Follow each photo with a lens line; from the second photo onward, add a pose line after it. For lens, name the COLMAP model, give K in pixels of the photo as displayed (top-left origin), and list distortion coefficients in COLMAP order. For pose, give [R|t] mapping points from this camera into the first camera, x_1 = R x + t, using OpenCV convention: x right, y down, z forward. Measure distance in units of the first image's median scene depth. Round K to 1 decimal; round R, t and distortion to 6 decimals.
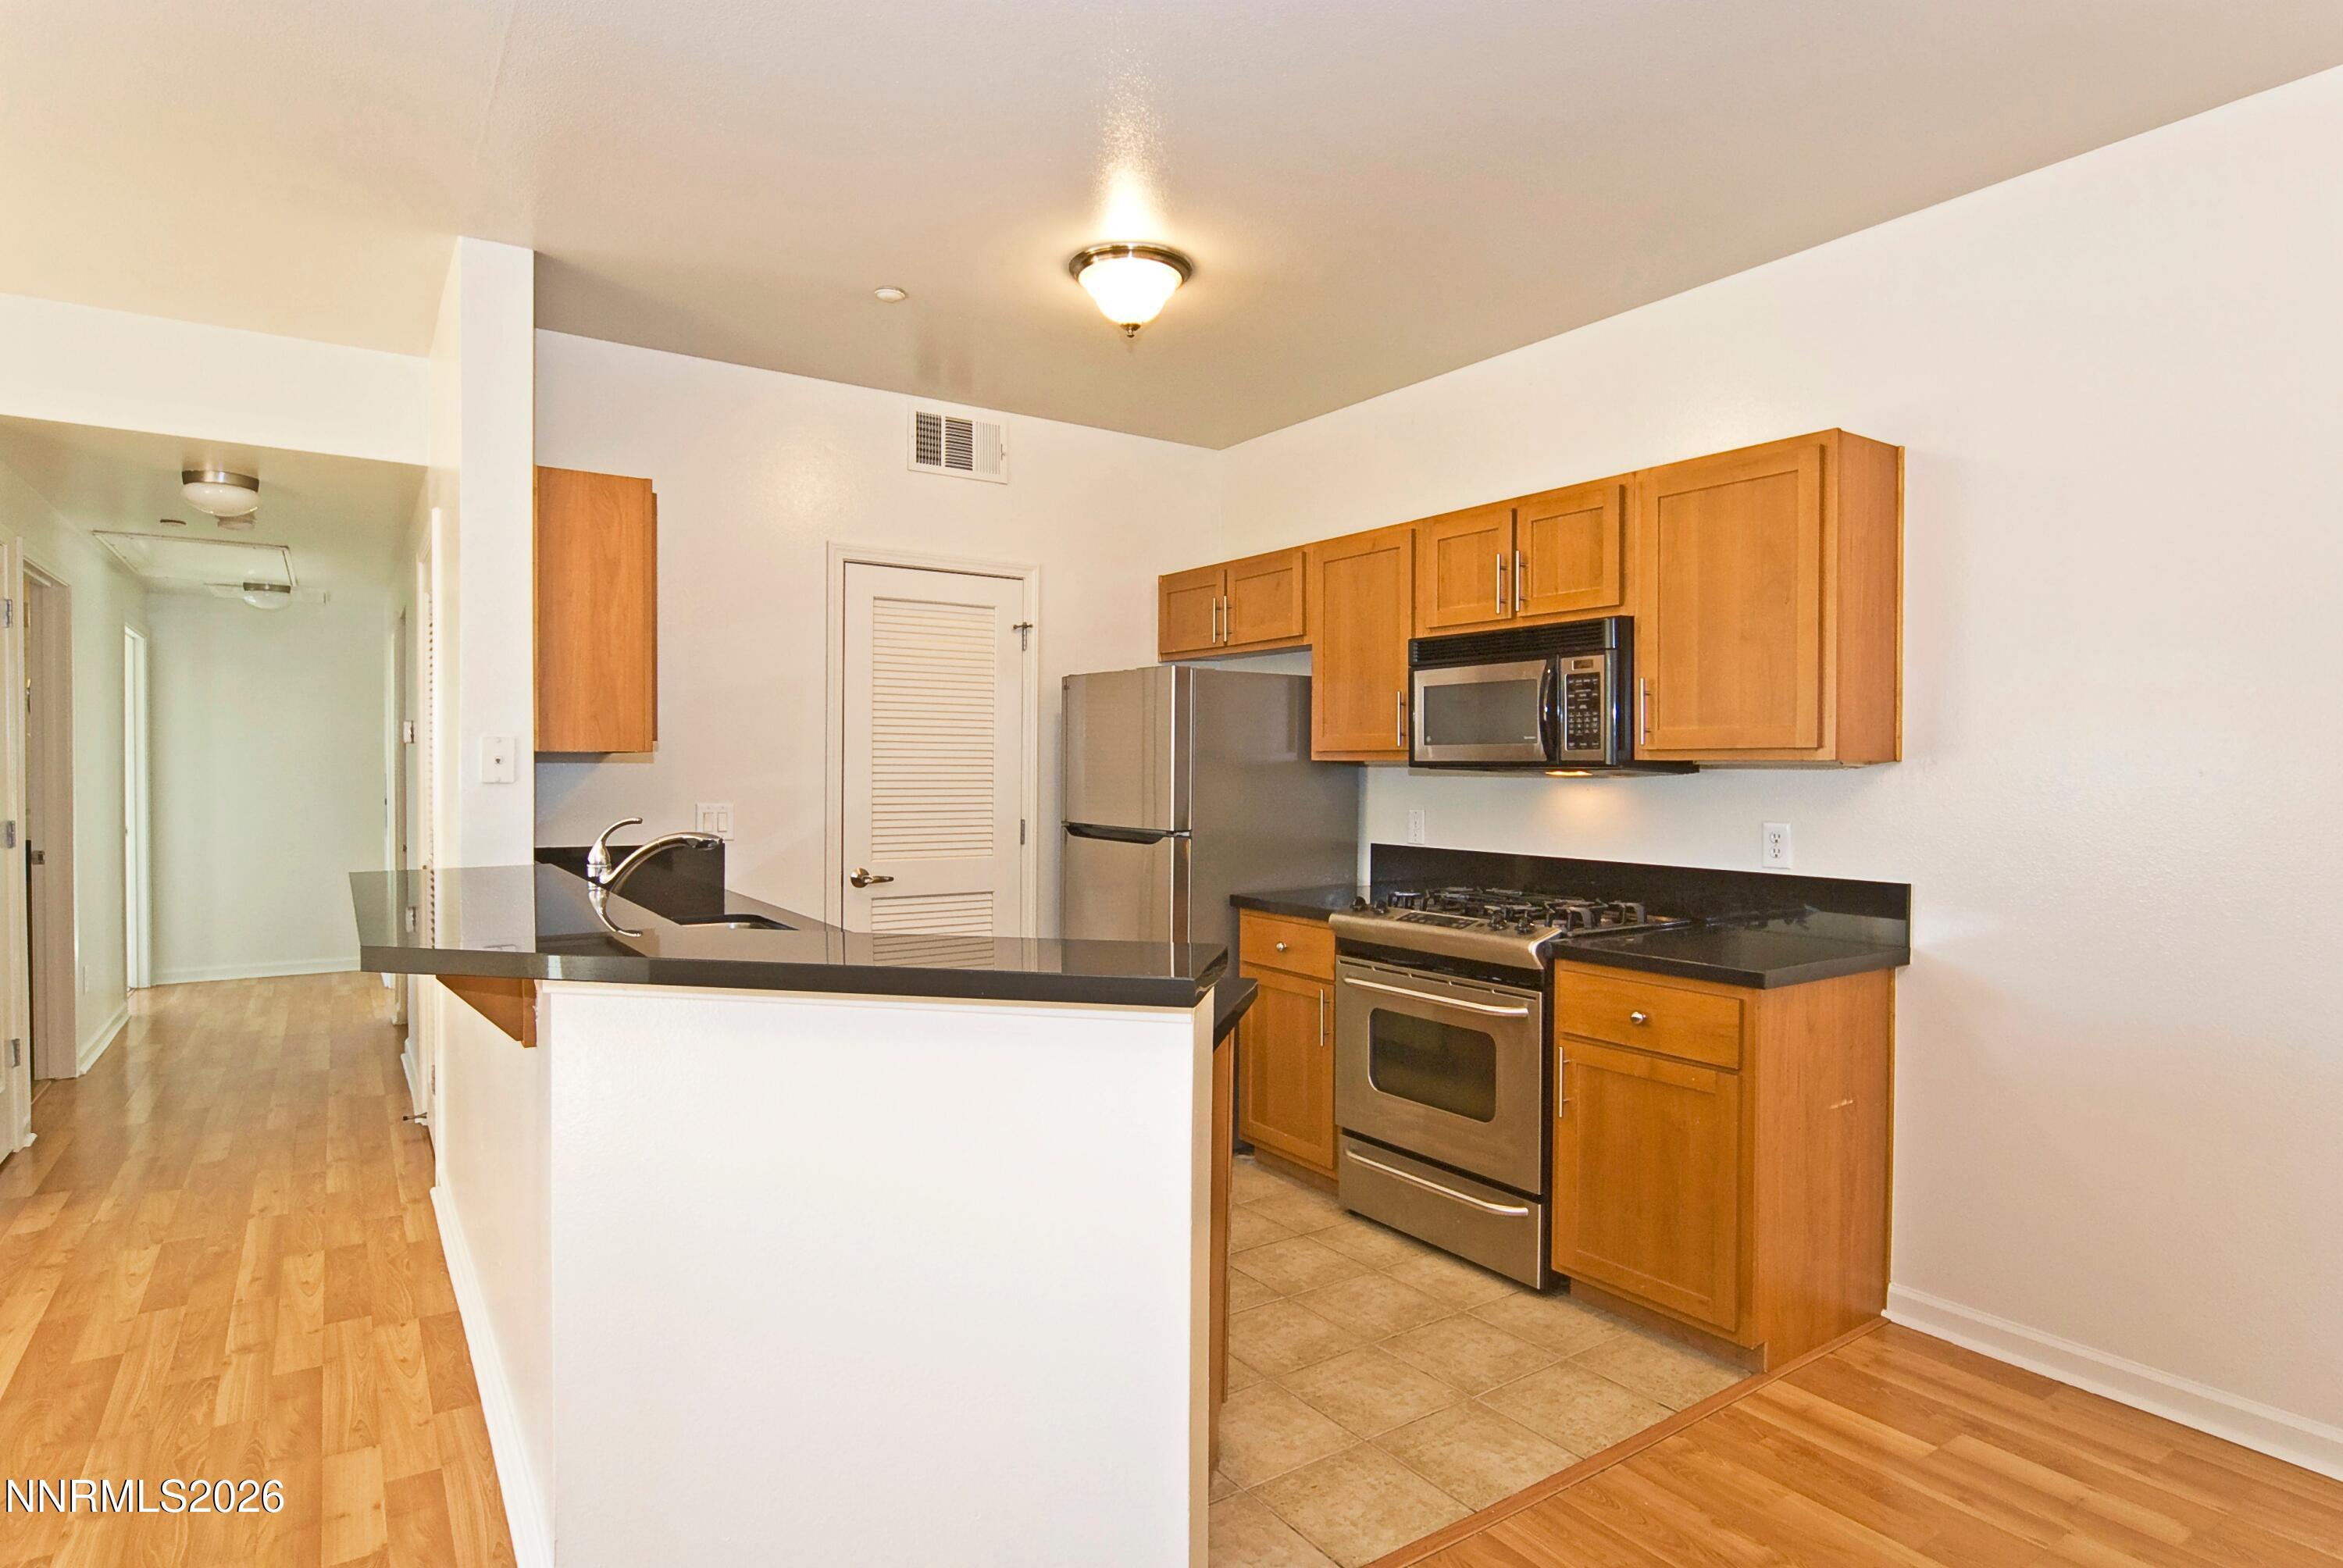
lens RADIAL K [[1250.5, 0, 1160.6], [0, 1250.5, 779.9], [0, 0, 1]] dist [-0.019293, 0.003794]
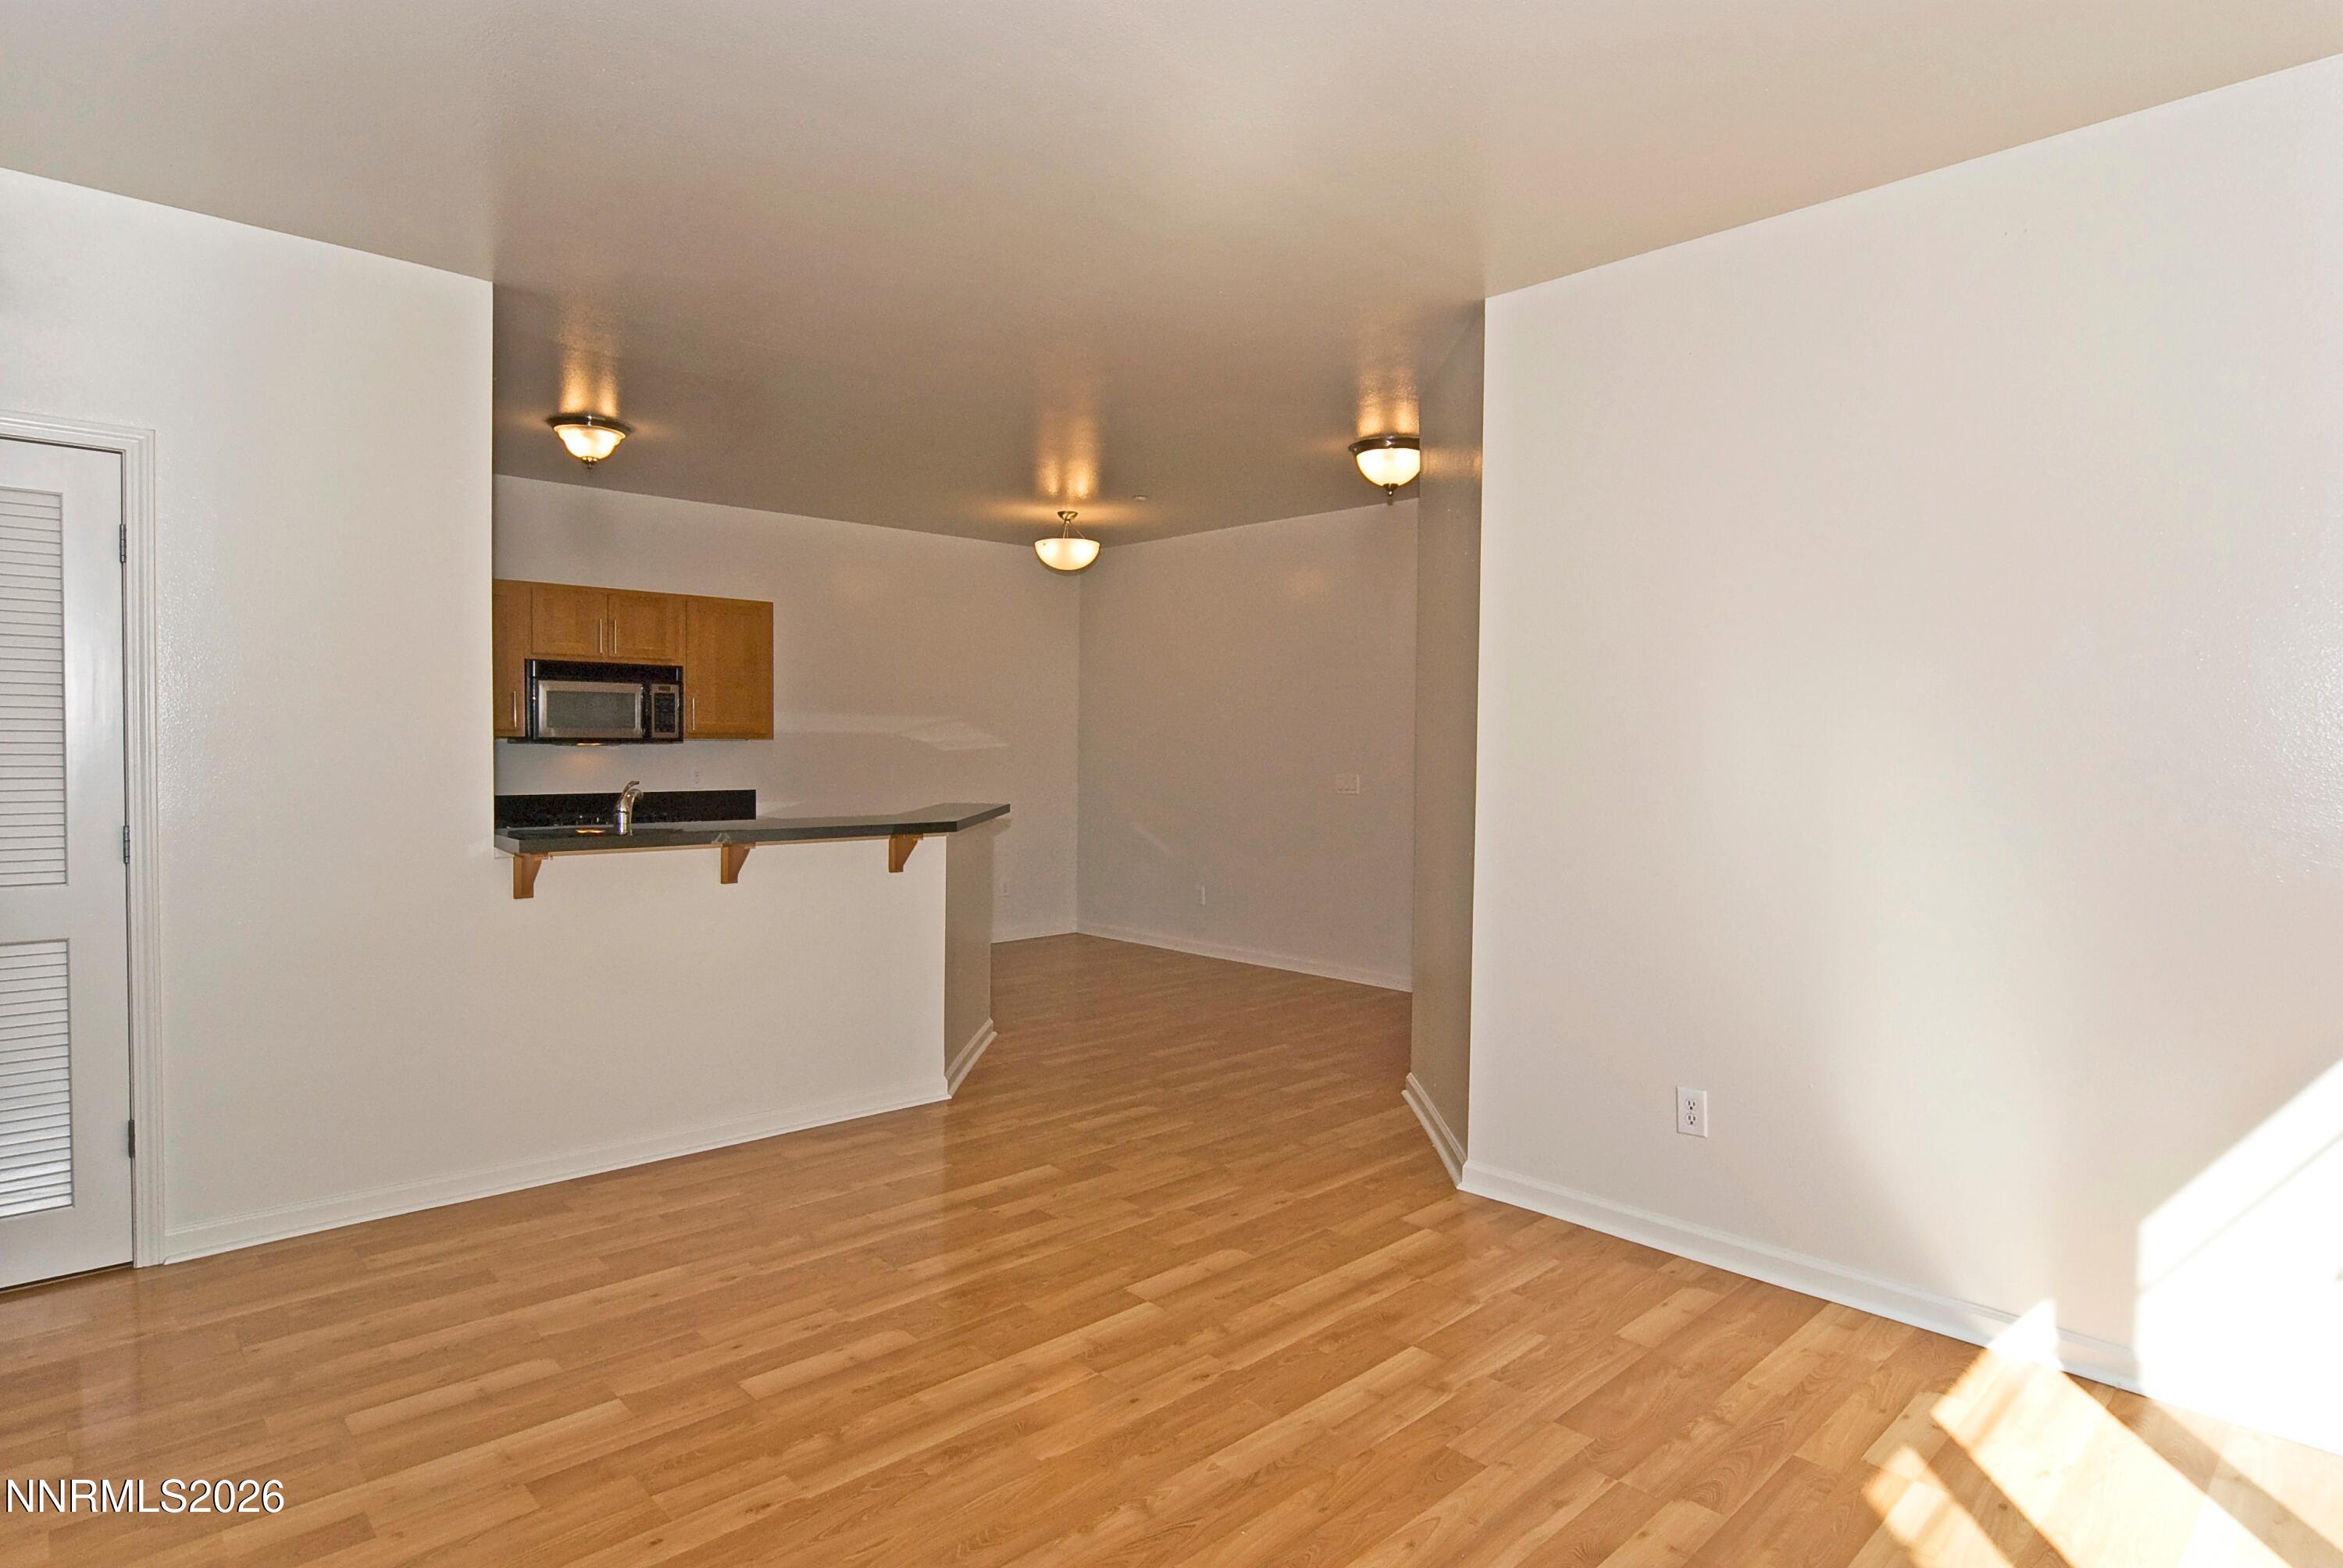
lens RADIAL K [[1250.5, 0, 1176.6], [0, 1250.5, 778.4], [0, 0, 1]] dist [-0.019293, 0.003794]
pose [[-0.170619, -0.034417, 0.984736, -1.586848], [0.003671, 0.999361, 0.035564, -0.017404], [-0.985330, 0.009683, -0.170384, 0.506083]]
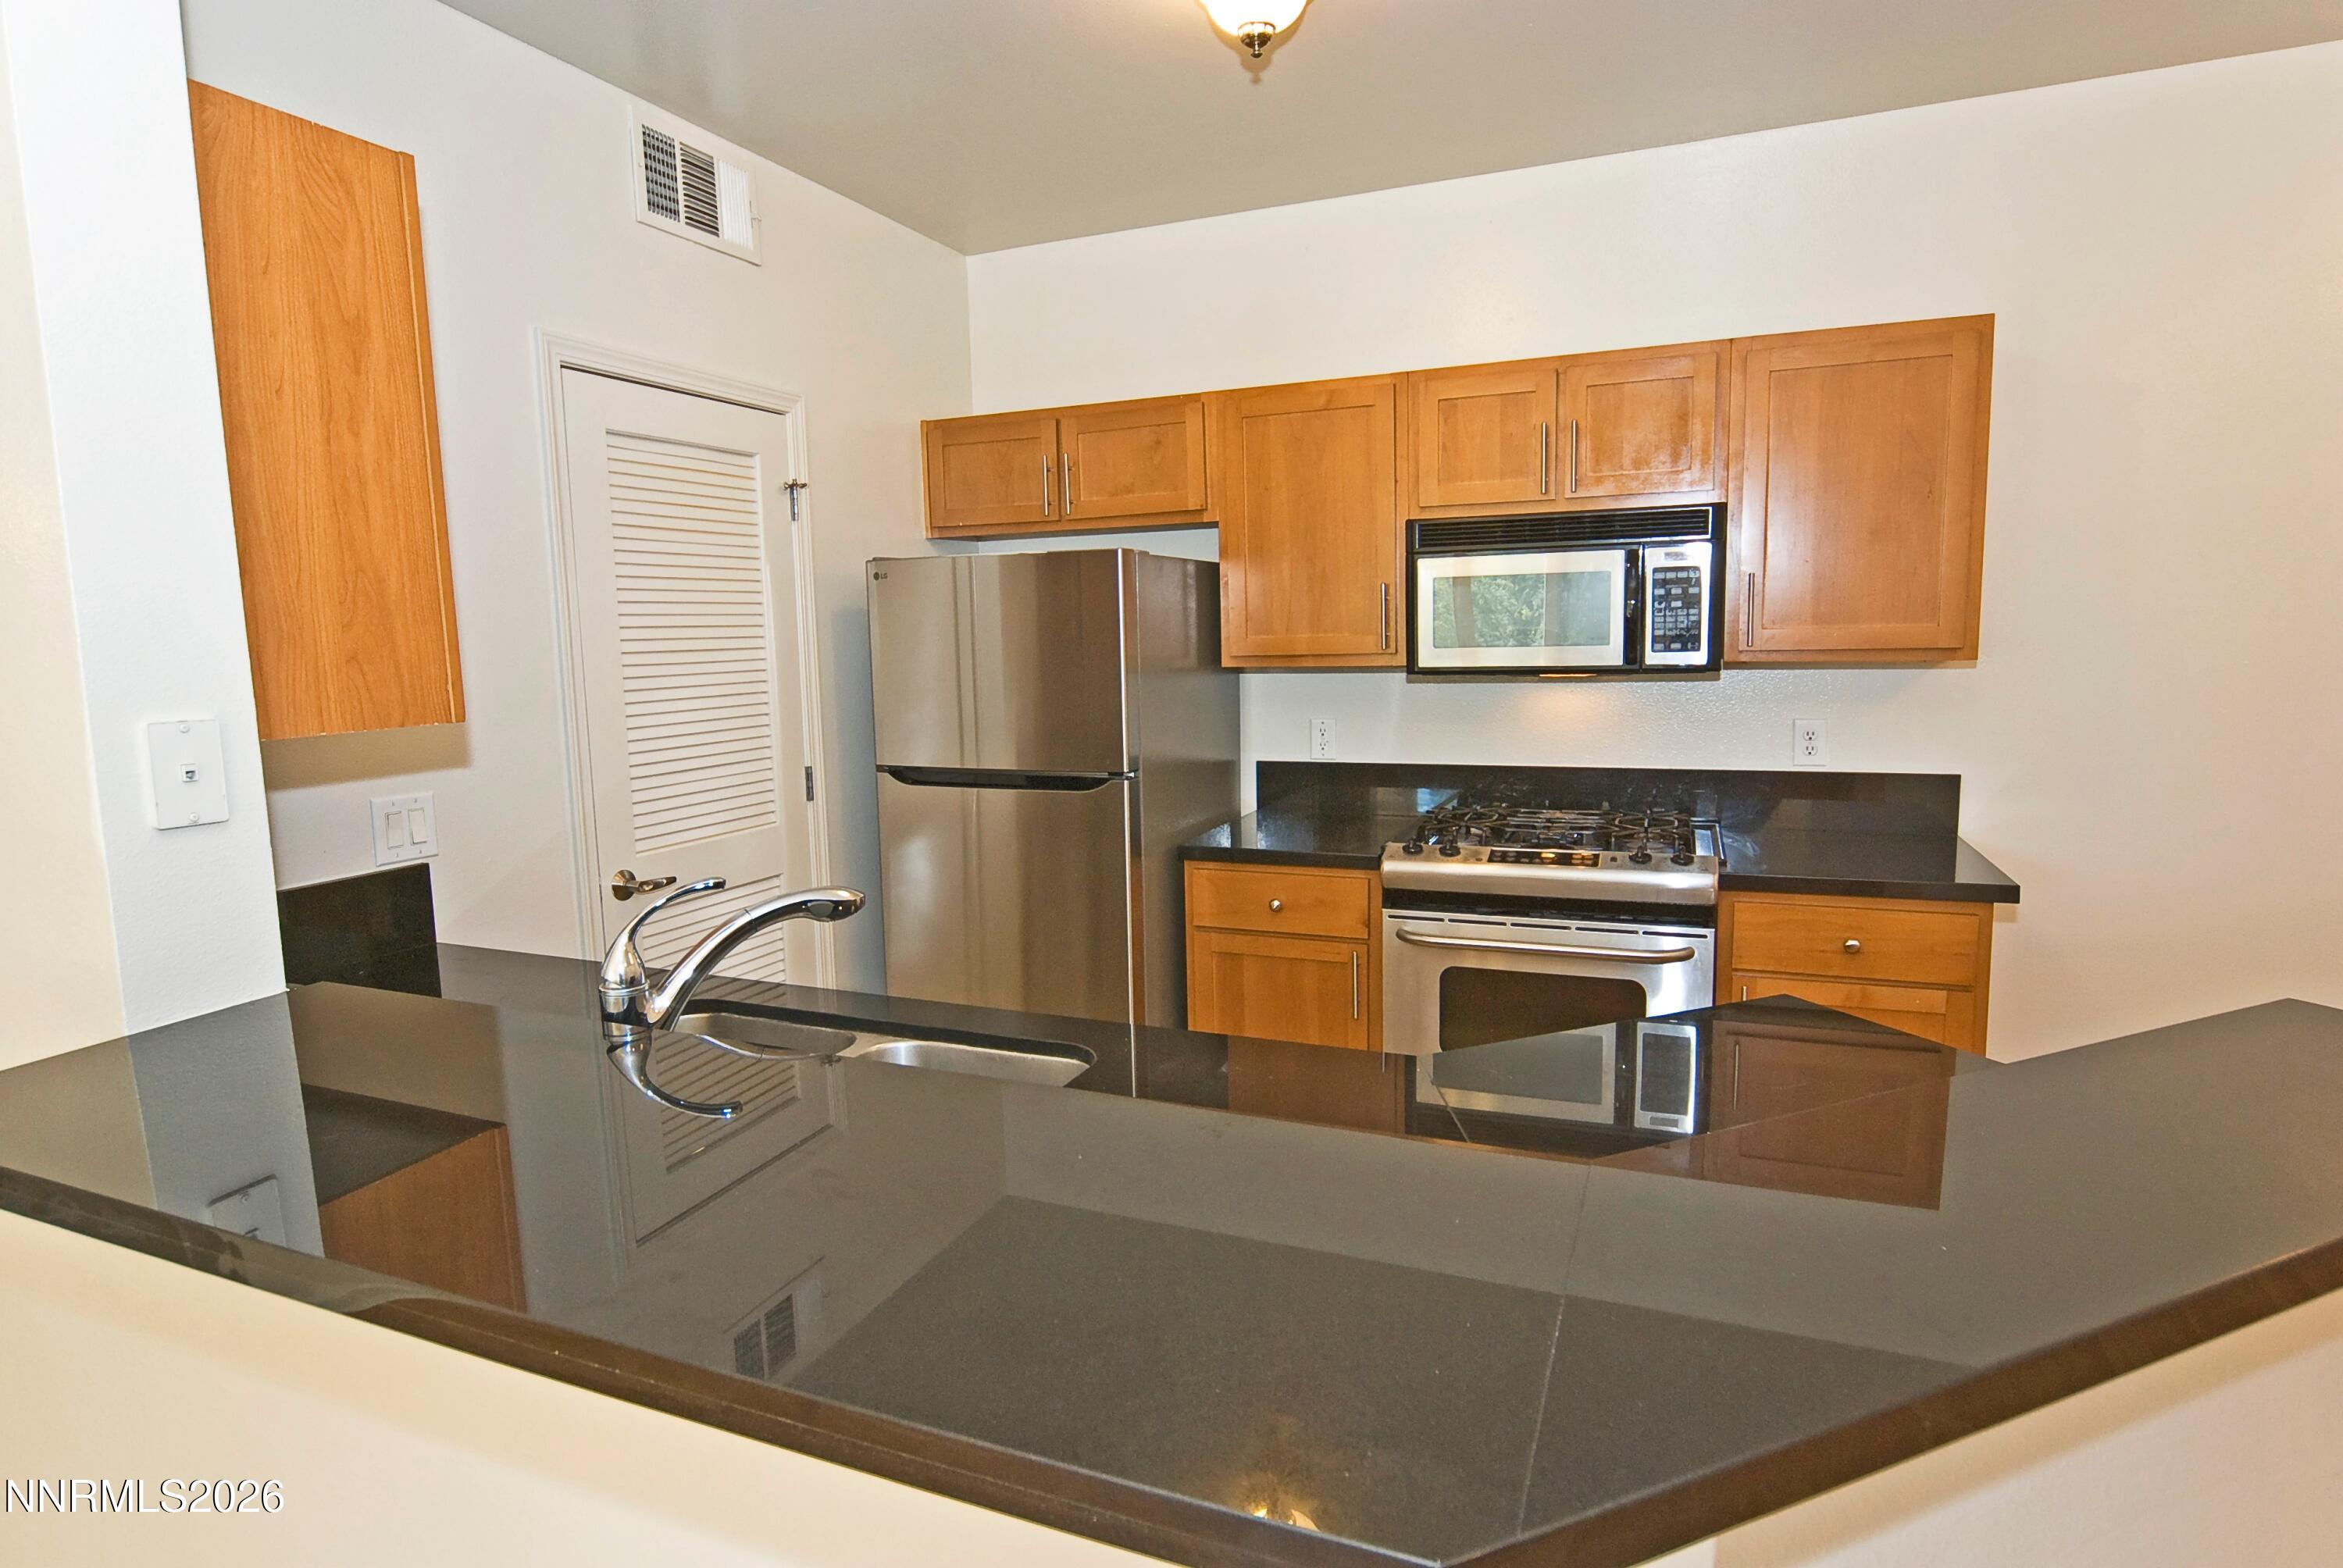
lens RADIAL K [[1250.5, 0, 1161.5], [0, 1250.5, 779.7], [0, 0, 1]] dist [-0.019293, 0.003794]
pose [[0.838518, -0.091653, 0.537110, -0.429310], [0.034986, 0.992774, 0.114789, -0.045488], [-0.543749, -0.077462, 0.835665, 0.410547]]
